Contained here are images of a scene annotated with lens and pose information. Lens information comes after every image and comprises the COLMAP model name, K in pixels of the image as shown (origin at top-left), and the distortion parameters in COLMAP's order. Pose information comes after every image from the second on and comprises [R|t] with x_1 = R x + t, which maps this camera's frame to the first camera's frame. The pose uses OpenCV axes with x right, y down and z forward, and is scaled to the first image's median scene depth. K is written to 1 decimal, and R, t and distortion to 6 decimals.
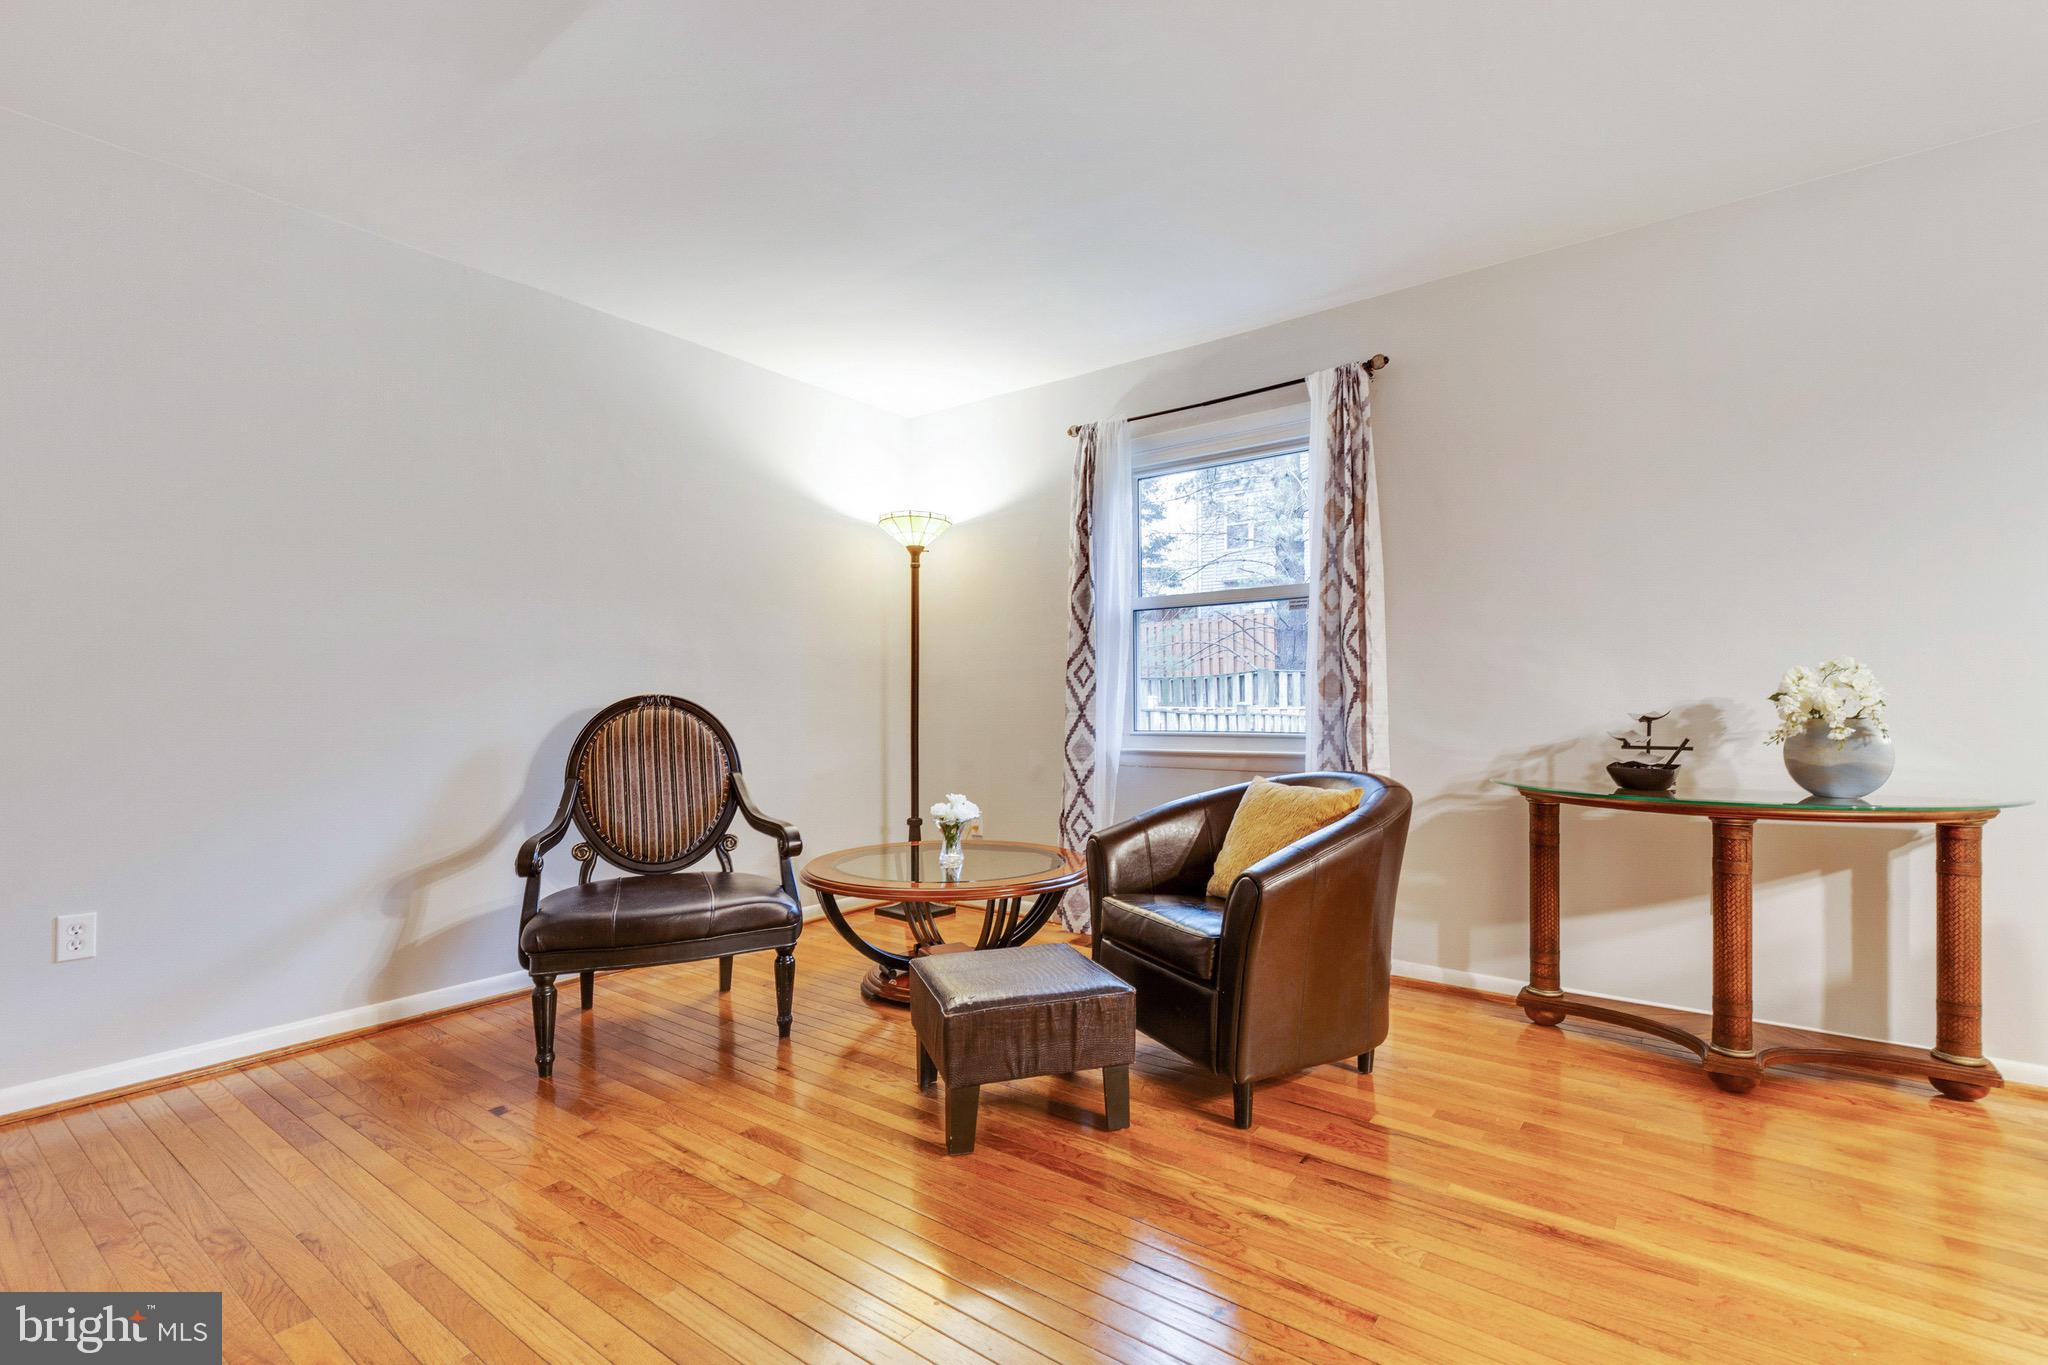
lens RADIAL K [[932.6, 0, 1018.4], [0, 932.6, 698.0], [0, 0, 1]] dist [0.001868, -0.000424]
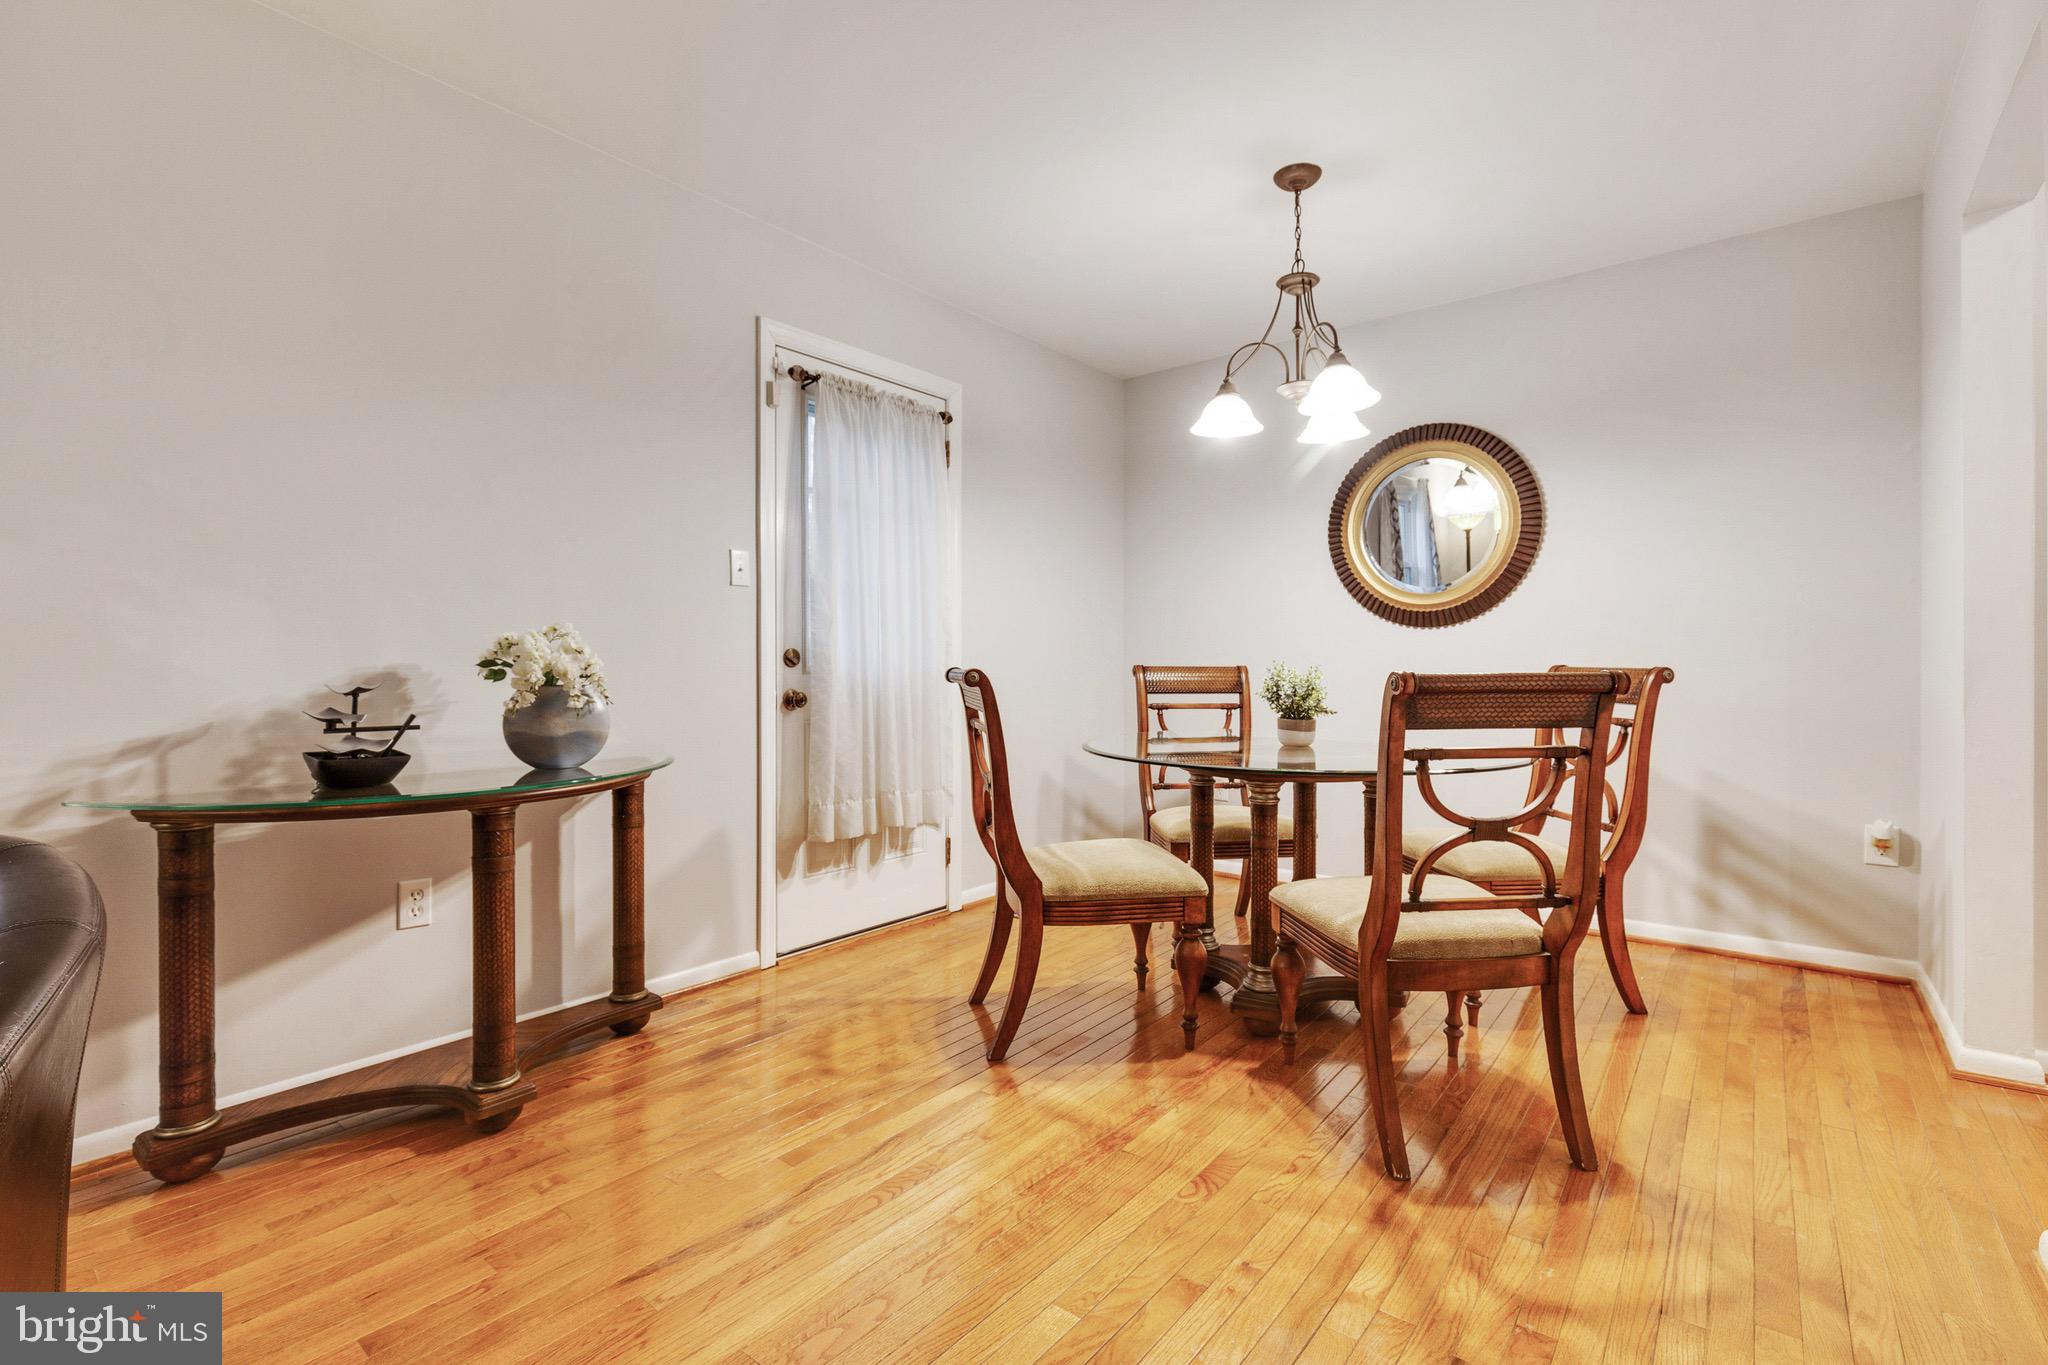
lens RADIAL K [[932.6, 0, 1030.5], [0, 932.6, 683.7], [0, 0, 1]] dist [0.001868, -0.000424]
pose [[0.026491, -0.012807, 0.999567, -0.045393], [-0.000366, 0.999918, 0.012821, 0.005507], [-0.999649, -0.000705, 0.026484, 0.364026]]
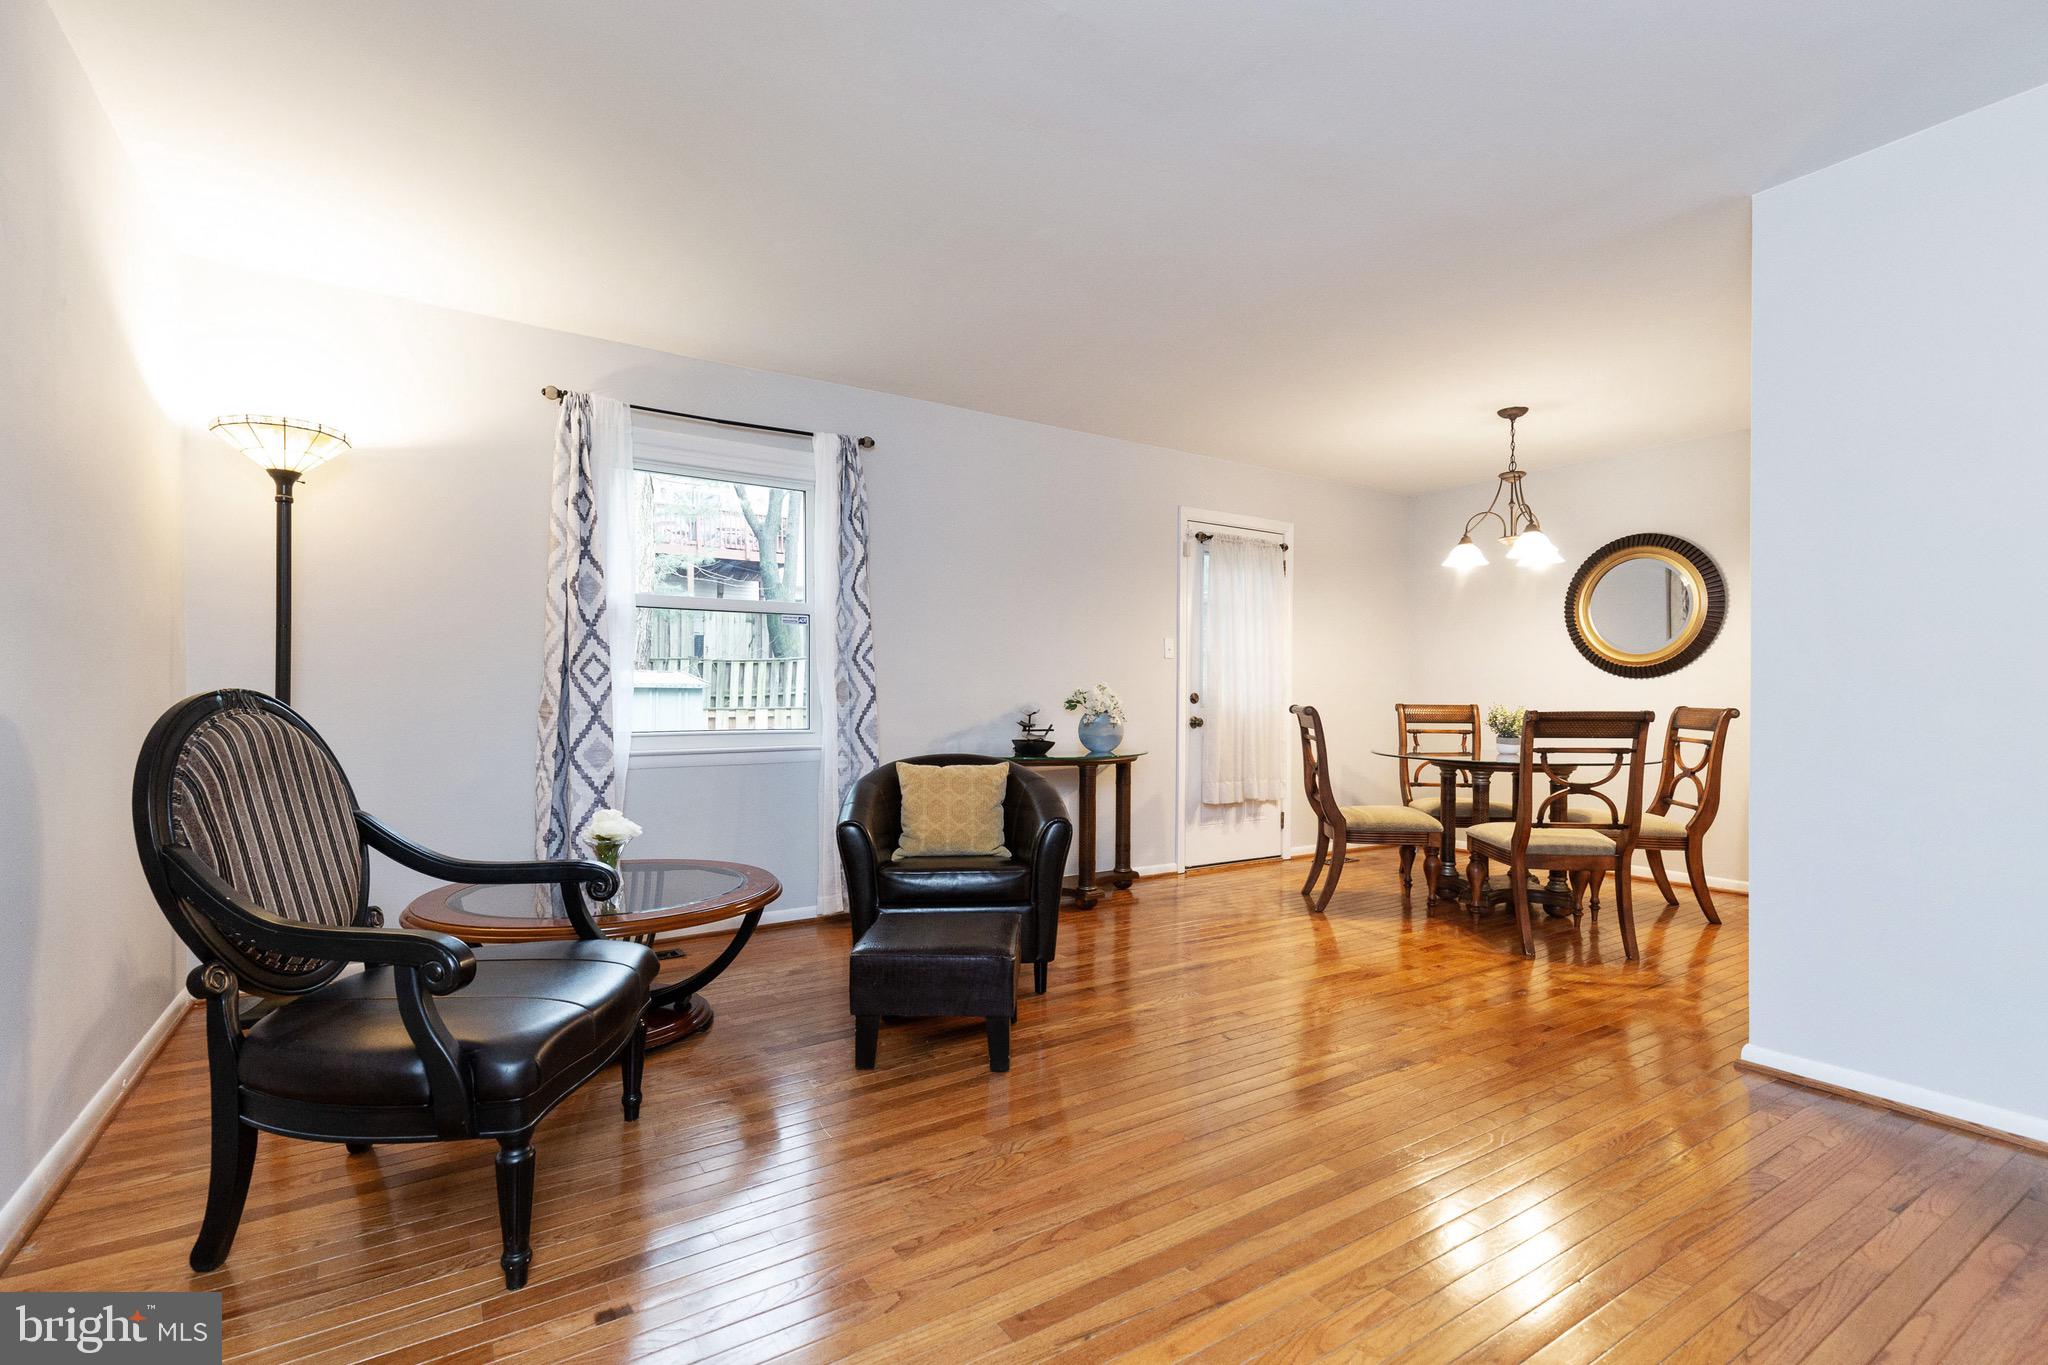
lens RADIAL K [[932.6, 0, 1019.9], [0, 932.6, 708.6], [0, 0, 1]] dist [0.001868, -0.000424]
pose [[0.341155, -0.003443, 0.940001, -0.774241], [-0.008878, 0.999937, 0.006885, 0.000945], [-0.939965, -0.010694, 0.341103, 0.358476]]
